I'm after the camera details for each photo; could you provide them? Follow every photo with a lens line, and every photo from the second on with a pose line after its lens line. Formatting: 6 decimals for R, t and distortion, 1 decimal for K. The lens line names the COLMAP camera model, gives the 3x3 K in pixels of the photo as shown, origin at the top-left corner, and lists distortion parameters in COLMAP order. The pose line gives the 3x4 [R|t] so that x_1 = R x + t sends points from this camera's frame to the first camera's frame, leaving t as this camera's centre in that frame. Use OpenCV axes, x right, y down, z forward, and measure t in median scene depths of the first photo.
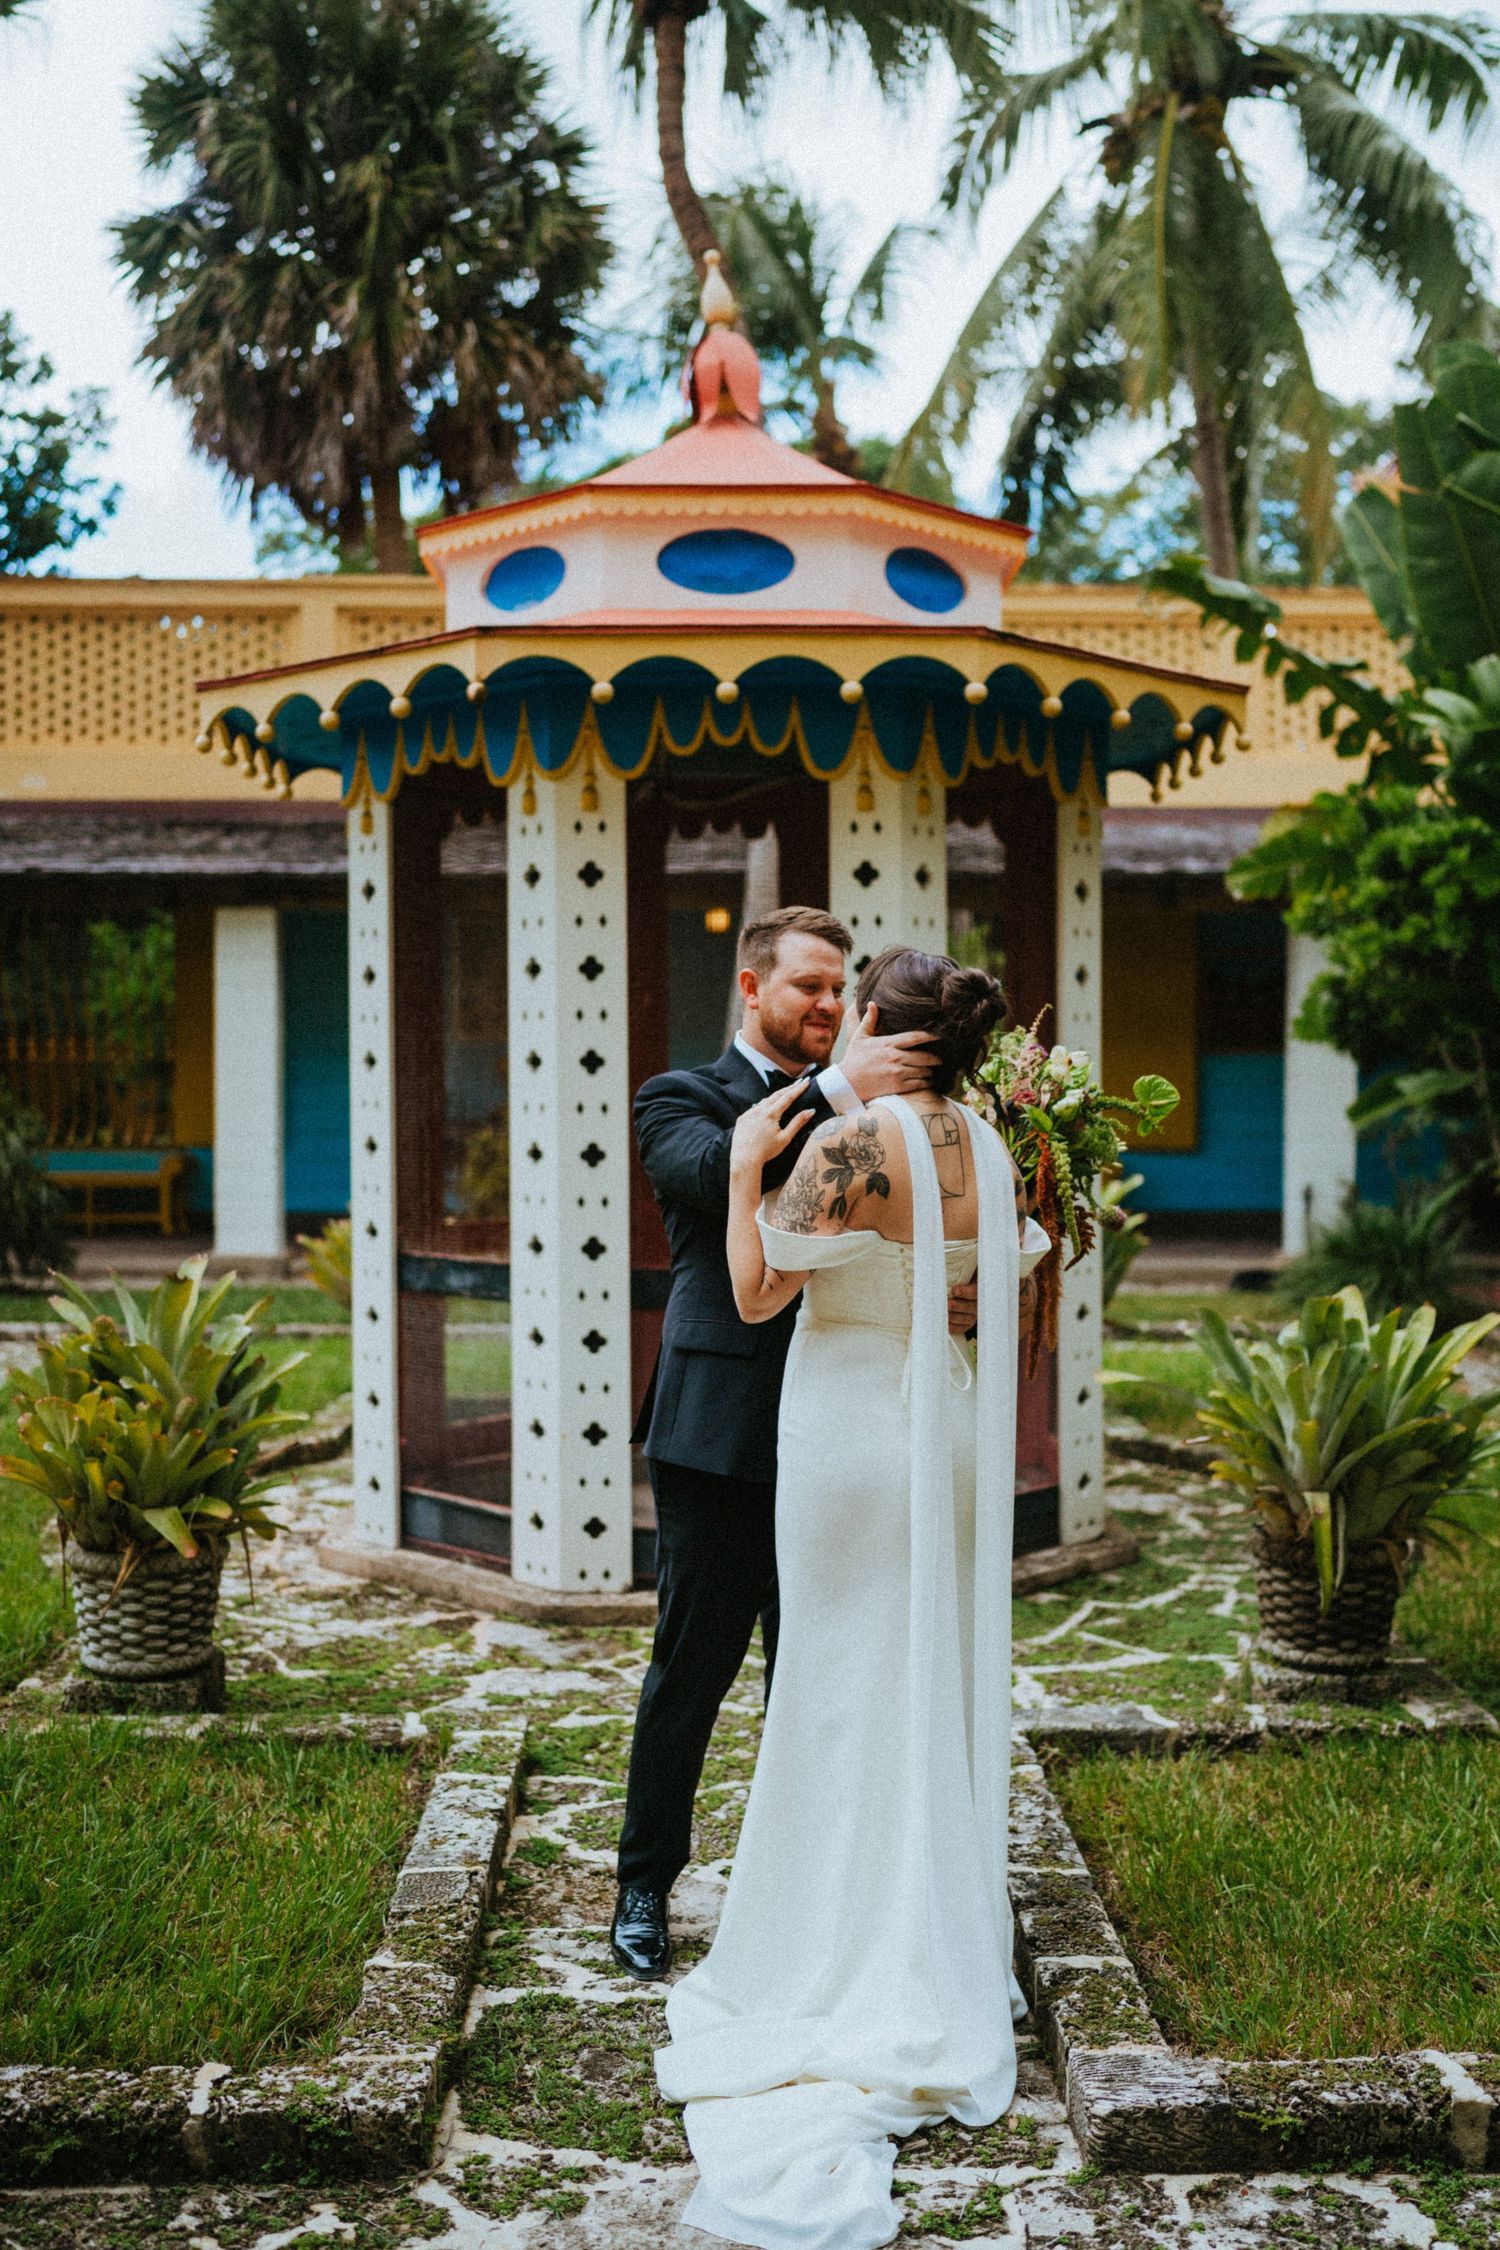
lens RADIAL K [[2239.8, 0, 750.0], [0, 2239.8, 1125.0], [0, 0, 1]] dist [-0.128173, 0.115677]
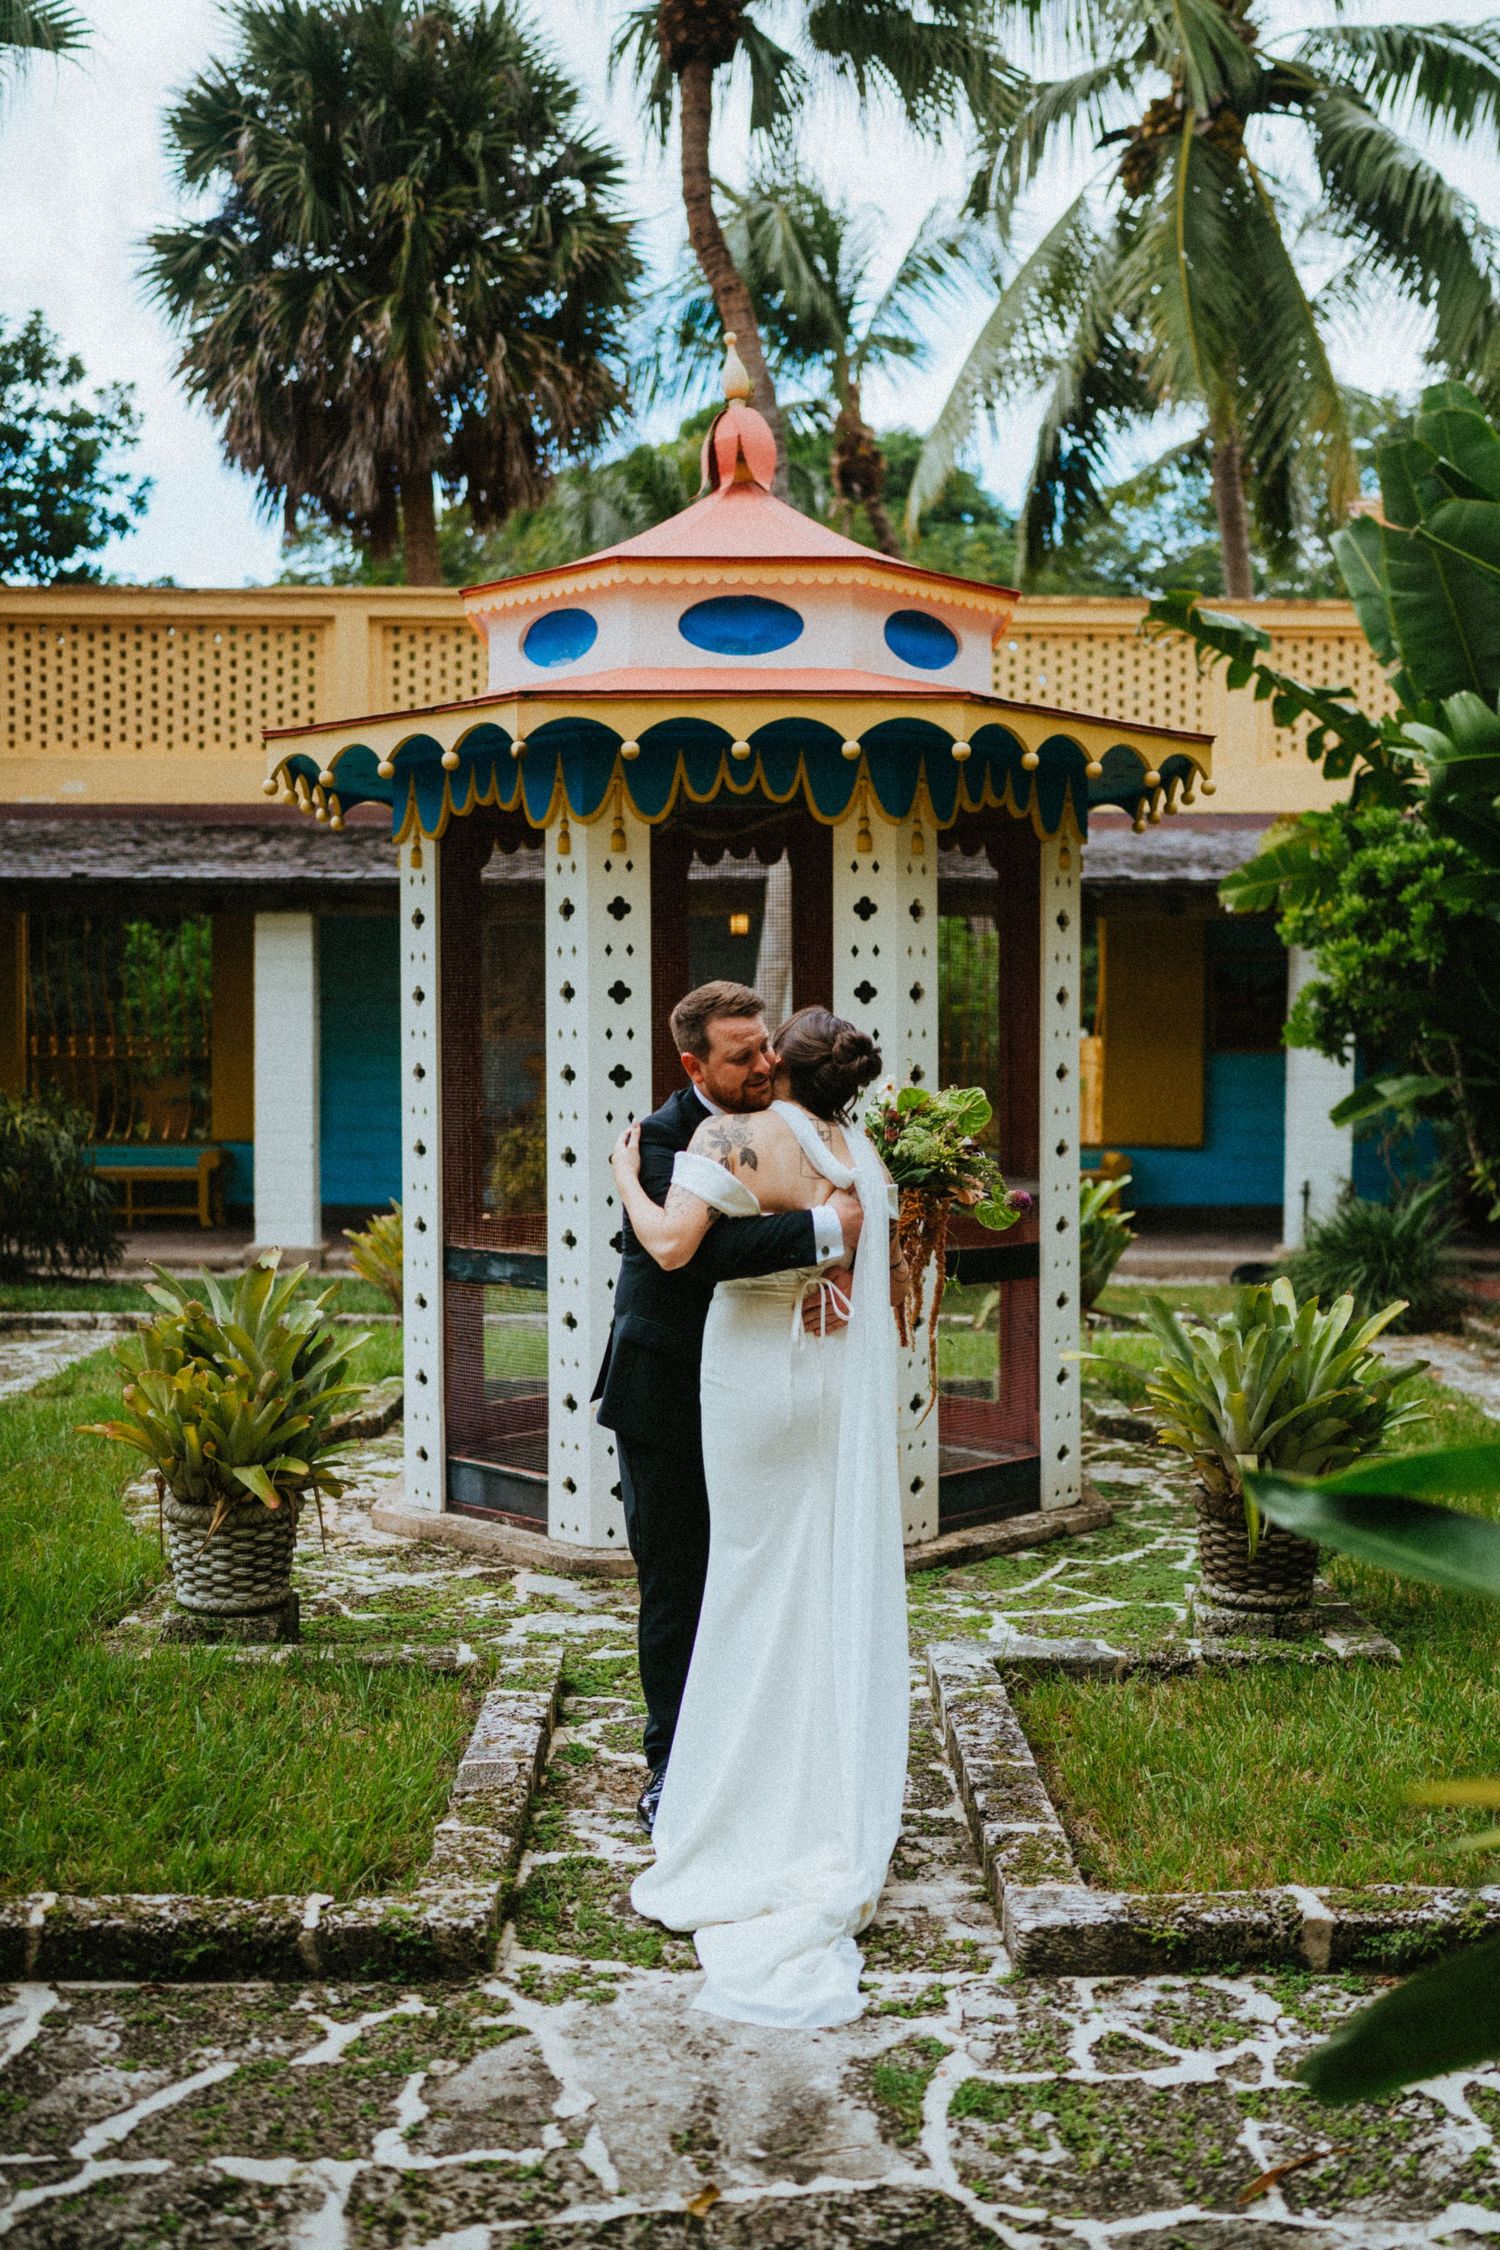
lens RADIAL K [[2272.4, 0, 829.7], [0, 2272.4, 1126.6], [0, 0, 1]] dist [-0.101634, 0.009398]
pose [[0.999717, 0.002634, 0.023653, 0.007599], [-0.002747, 0.999985, 0.004756, -0.008450], [-0.023640, -0.004819, 0.999709, -0.140513]]
